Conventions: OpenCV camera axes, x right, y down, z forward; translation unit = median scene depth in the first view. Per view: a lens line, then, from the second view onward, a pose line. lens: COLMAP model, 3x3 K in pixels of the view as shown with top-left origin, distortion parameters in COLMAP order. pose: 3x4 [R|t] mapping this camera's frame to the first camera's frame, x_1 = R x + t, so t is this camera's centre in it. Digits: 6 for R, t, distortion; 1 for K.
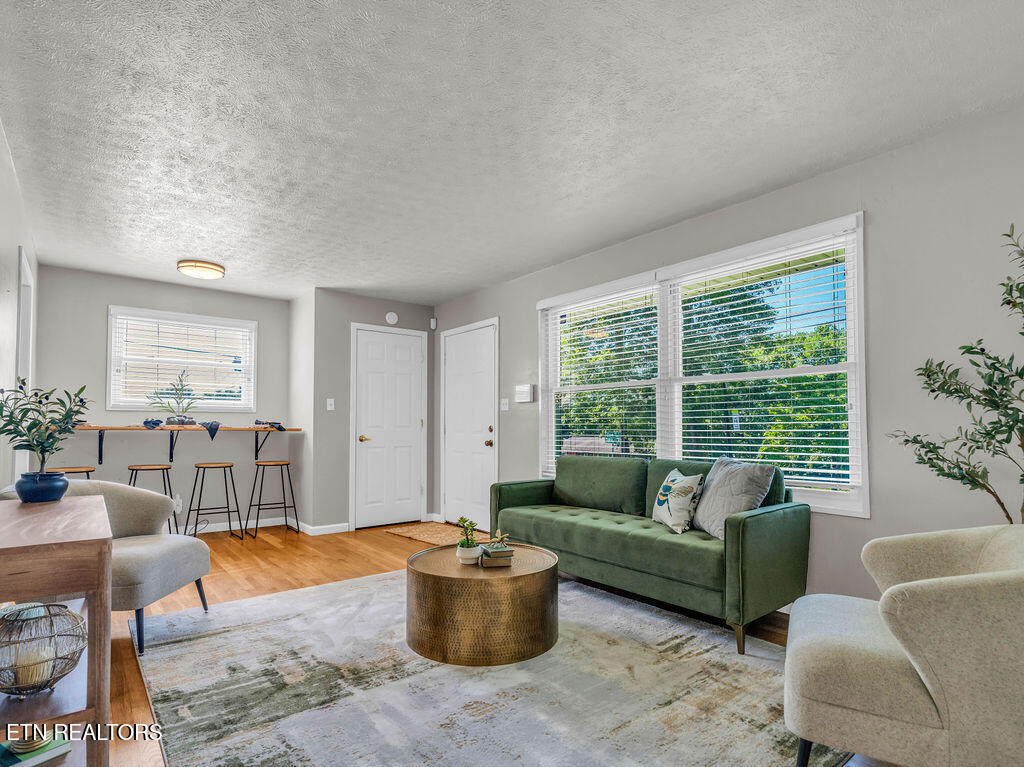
lens RADIAL K [[532.2, 0, 503.7], [0, 532.2, 397.0], [0, 0, 1]] dist [-0.005276, -0.000284]
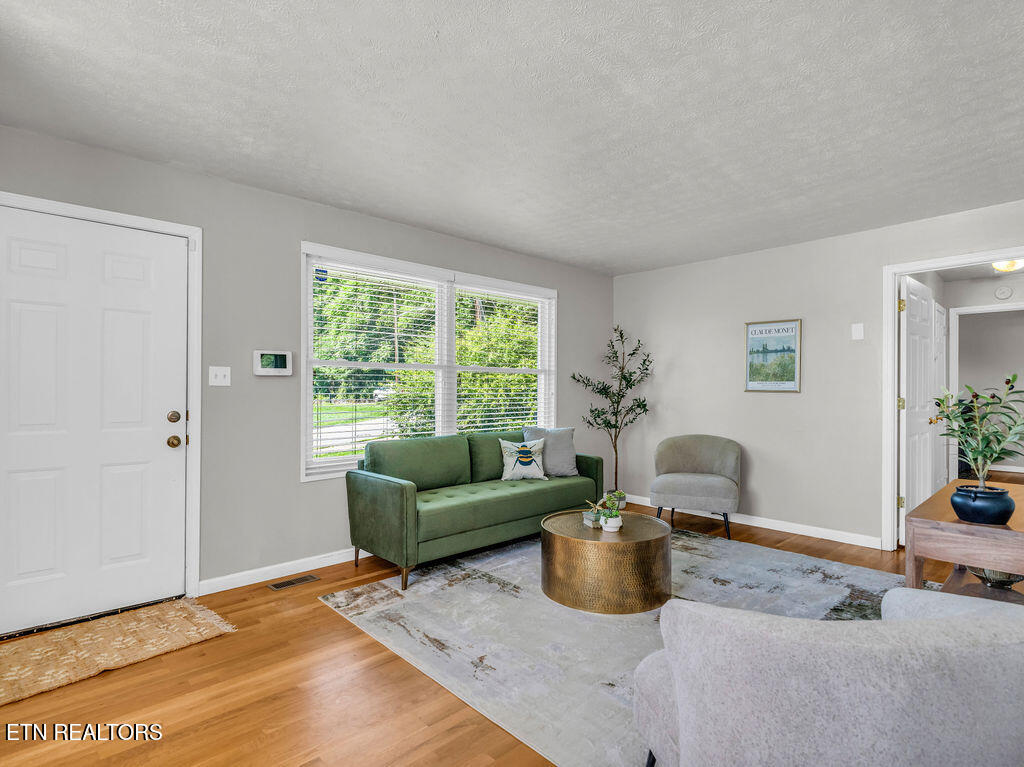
lens RADIAL K [[532.2, 0, 503.7], [0, 532.2, 397.0], [0, 0, 1]] dist [-0.005276, -0.000284]
pose [[-0.078019, -0.006635, 0.996930, -0.745673], [-0.058447, 0.998288, 0.002070, 0.020626], [-0.995237, -0.058106, -0.078273, 0.830008]]
